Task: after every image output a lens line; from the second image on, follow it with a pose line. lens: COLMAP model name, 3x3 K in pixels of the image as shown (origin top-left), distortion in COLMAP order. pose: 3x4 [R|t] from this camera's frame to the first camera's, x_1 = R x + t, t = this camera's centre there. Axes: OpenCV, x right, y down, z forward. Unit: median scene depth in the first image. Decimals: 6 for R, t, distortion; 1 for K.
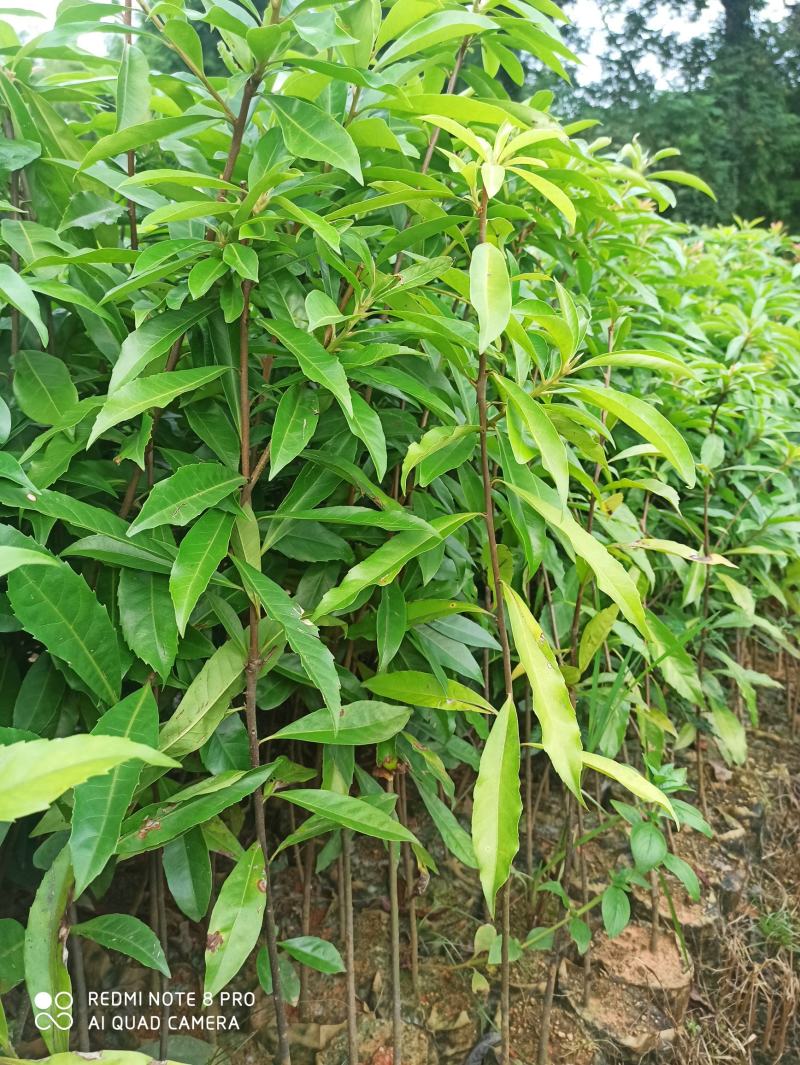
lens RADIAL K [[809.2, 0, 401.3], [0, 809.2, 532.4], [0, 0, 1]] dist [0.015843, 0.006119]
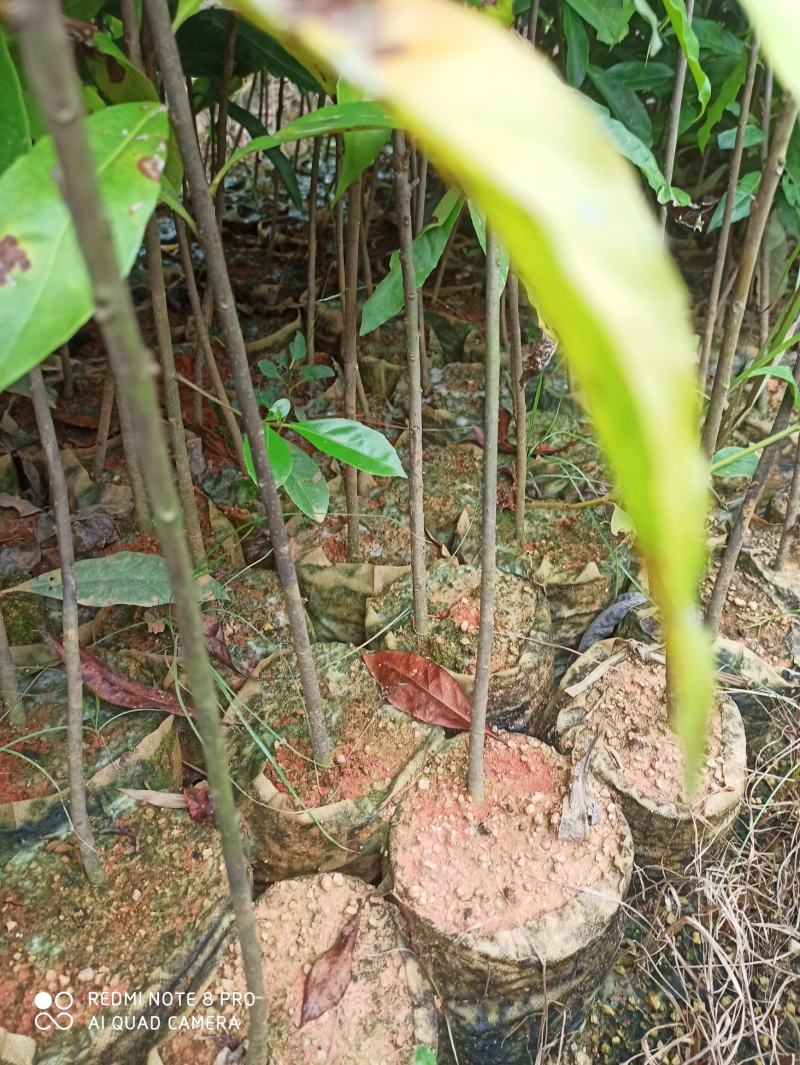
lens RADIAL K [[809.2, 0, 400.2], [0, 809.2, 532.5], [0, 0, 1]] dist [0.015843, 0.006119]
pose [[0.991227, 0.050213, -0.122257, 0.001433], [0.005916, 0.907234, 0.420585, 0.289389], [0.132034, -0.417619, 0.898978, 0.400003]]
